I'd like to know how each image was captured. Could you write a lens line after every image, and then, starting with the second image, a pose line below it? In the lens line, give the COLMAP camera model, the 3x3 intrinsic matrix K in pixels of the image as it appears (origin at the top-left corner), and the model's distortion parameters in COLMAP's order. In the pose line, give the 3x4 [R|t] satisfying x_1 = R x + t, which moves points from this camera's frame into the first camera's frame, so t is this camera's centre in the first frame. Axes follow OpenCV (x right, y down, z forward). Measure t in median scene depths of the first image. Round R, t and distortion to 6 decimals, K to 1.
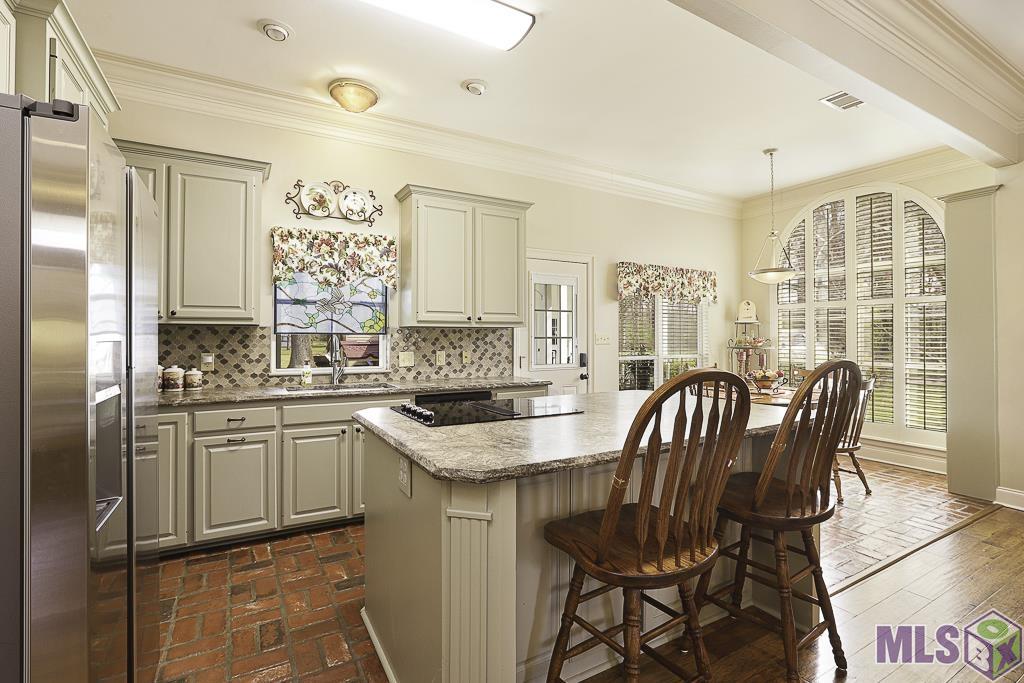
lens RADIAL K [[478.0, 0, 512.3], [0, 478.0, 332.9], [0, 0, 1]] dist [-0.021691, 0.002953]
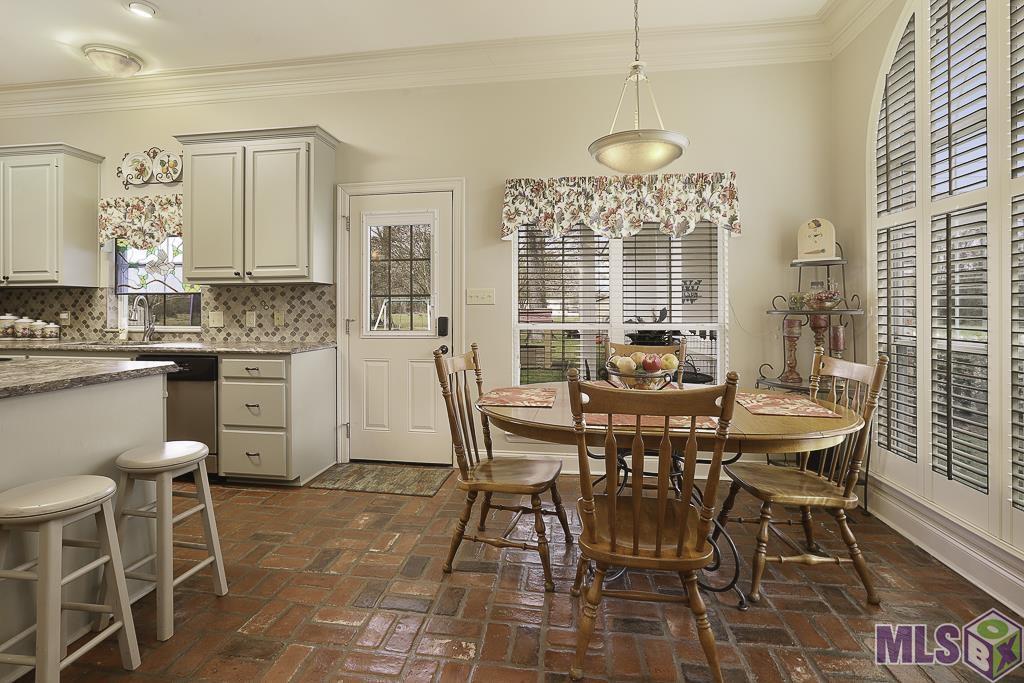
lens RADIAL K [[478.0, 0, 503.3], [0, 478.0, 310.2], [0, 0, 1]] dist [-0.021691, 0.002953]
pose [[0.790862, -0.000462, -0.611994, 0.758950], [0.009636, 0.999885, 0.011698, 0.028985], [0.611918, -0.015148, 0.790776, 0.559568]]
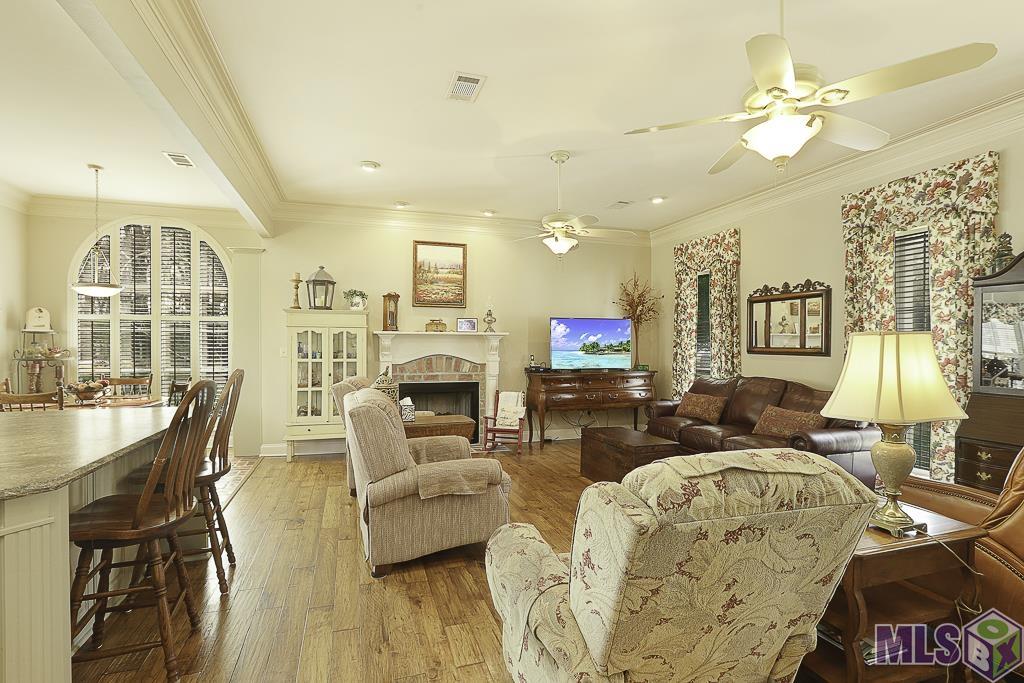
lens RADIAL K [[478.0, 0, 504.5], [0, 478.0, 341.3], [0, 0, 1]] dist [-0.021691, 0.002953]
pose [[0.209746, 0.004760, 0.977744, -0.281716], [-0.013207, 0.999911, -0.002034, -0.018675], [-0.977667, -0.012487, 0.209791, -0.087441]]
